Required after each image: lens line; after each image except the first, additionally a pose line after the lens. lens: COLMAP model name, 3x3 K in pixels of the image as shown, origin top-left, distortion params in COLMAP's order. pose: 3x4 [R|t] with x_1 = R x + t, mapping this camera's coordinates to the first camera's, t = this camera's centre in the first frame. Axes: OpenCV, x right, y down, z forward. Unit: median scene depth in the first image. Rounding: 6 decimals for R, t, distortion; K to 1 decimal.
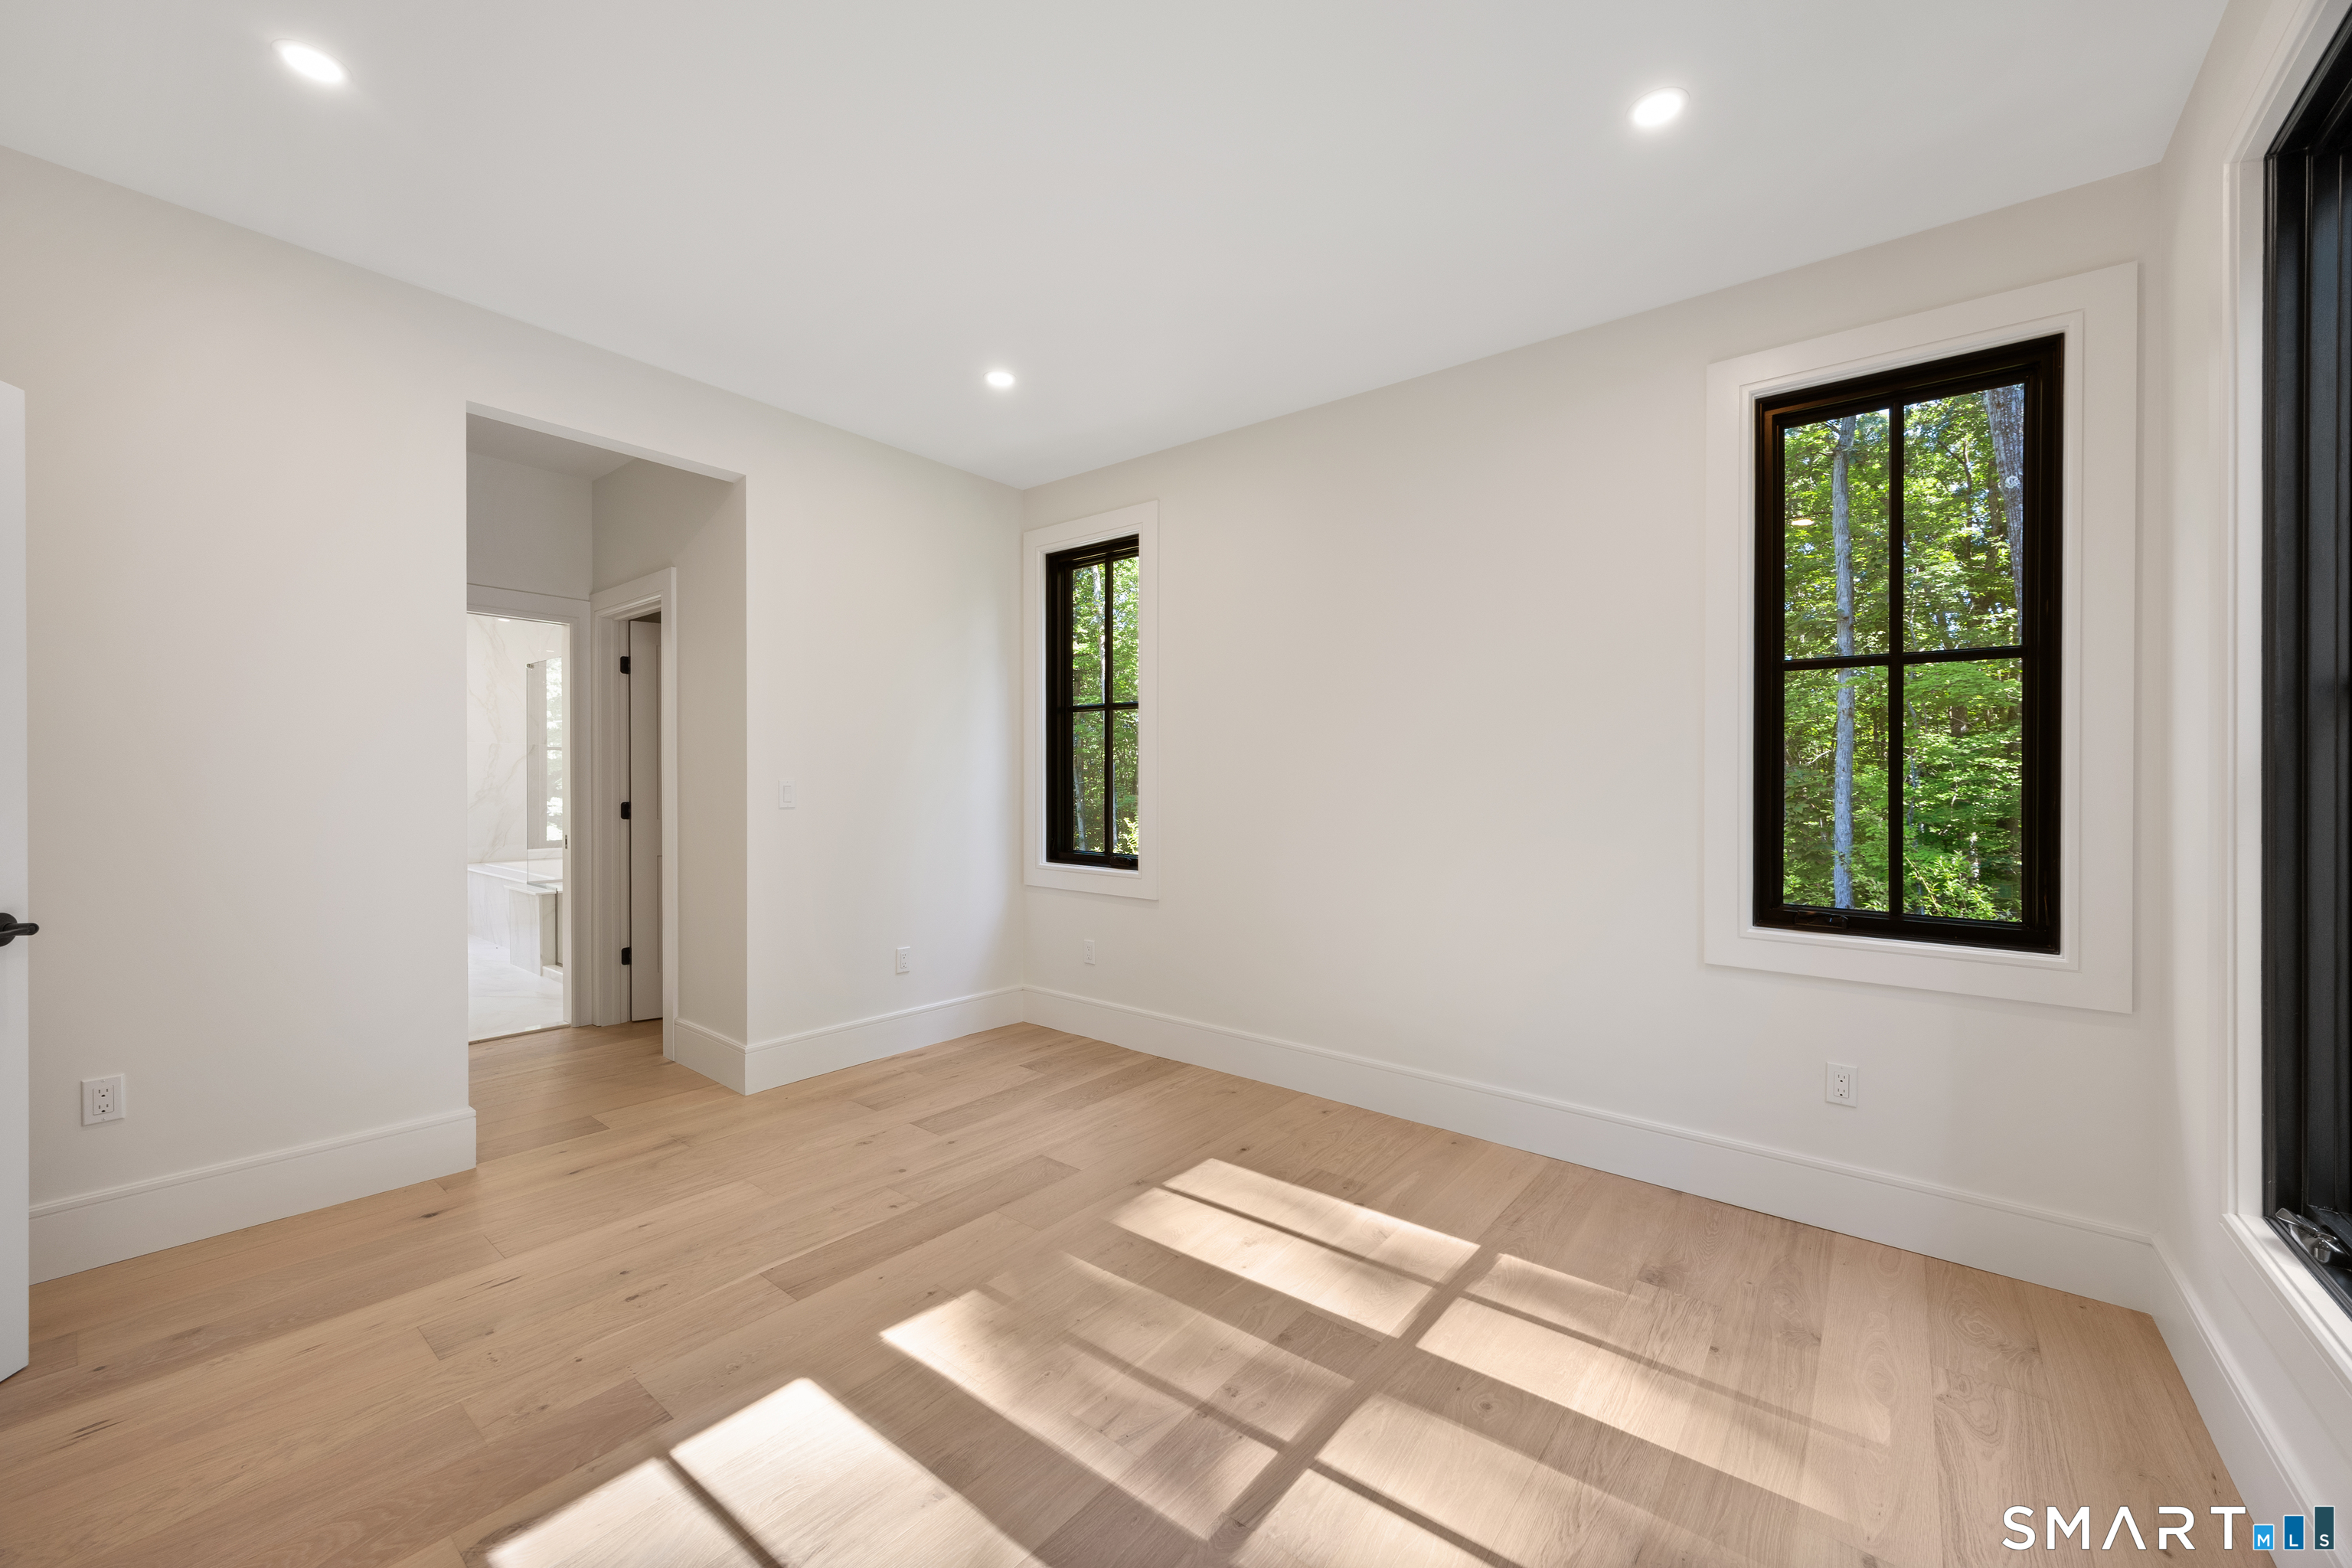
lens RADIAL K [[916.1, 0, 1153.7], [0, 916.1, 769.7], [0, 0, 1]] dist [-0.001430, 0.000009]
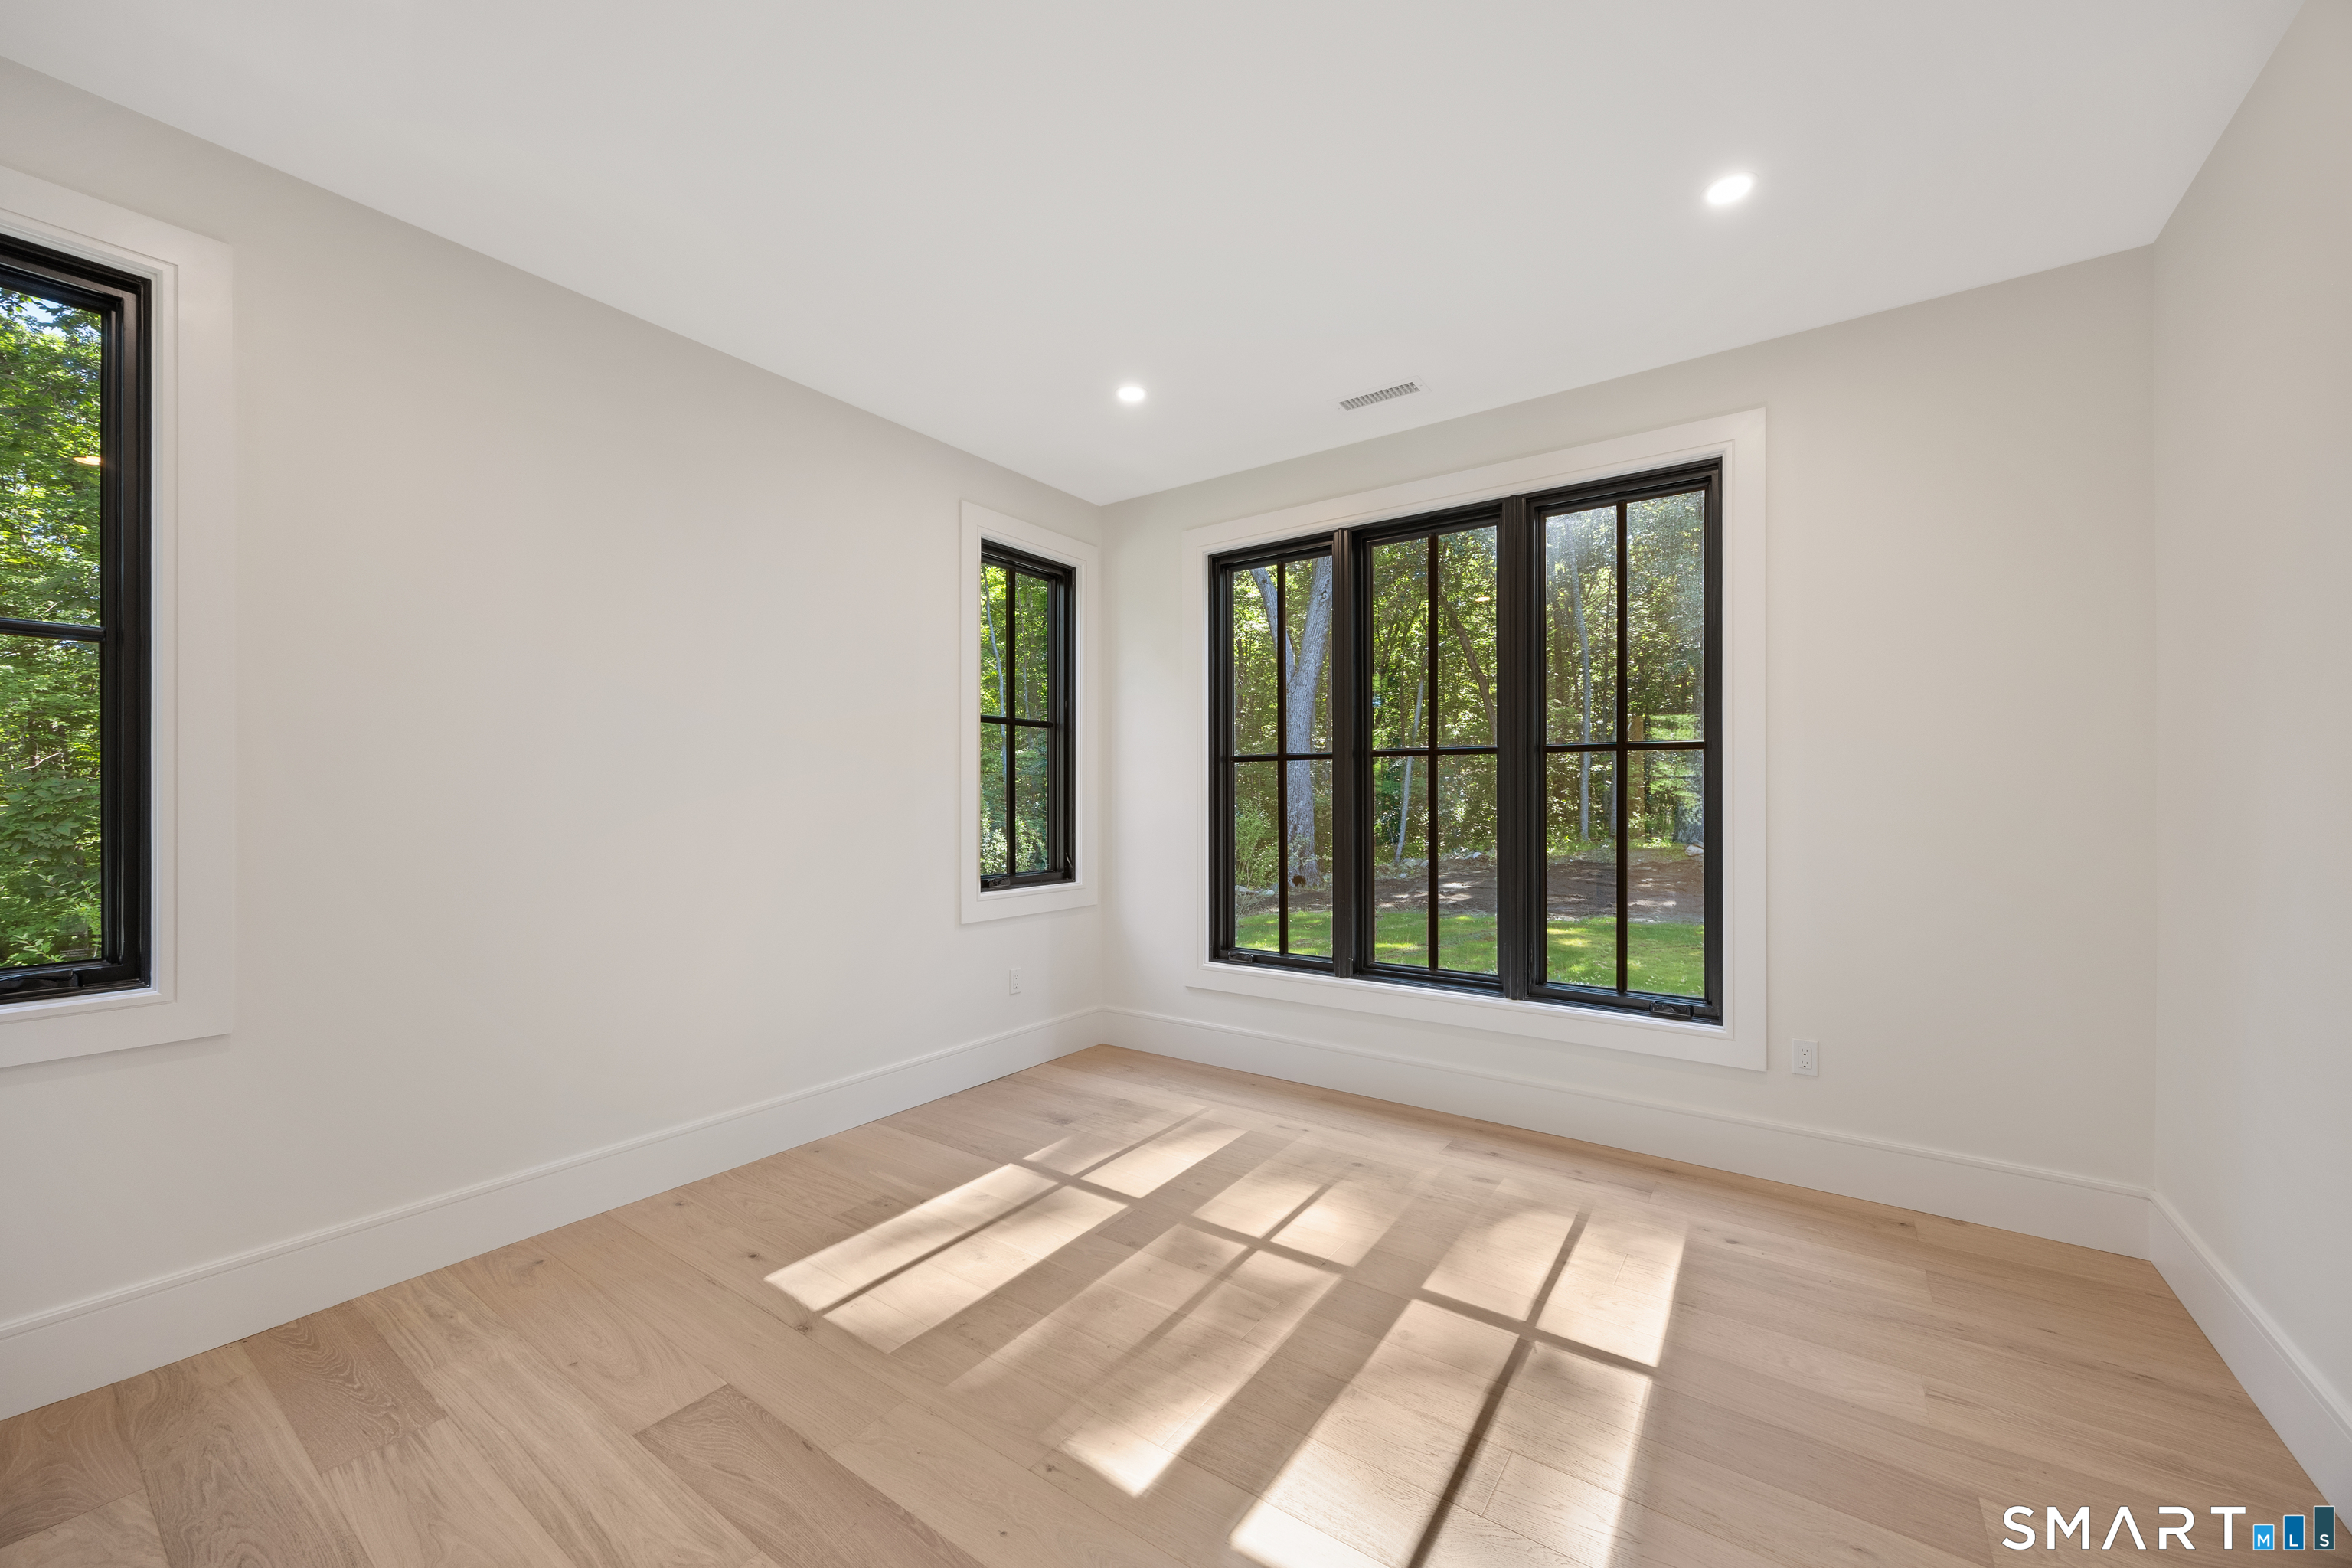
lens RADIAL K [[916.1, 0, 1153.7], [0, 916.1, 769.7], [0, 0, 1]] dist [-0.001430, 0.000009]
pose [[-0.065417, 0.013358, 0.997769, -0.978356], [-0.014701, 0.999789, -0.014349, -0.025296], [-0.997750, -0.015607, -0.065207, 0.901878]]
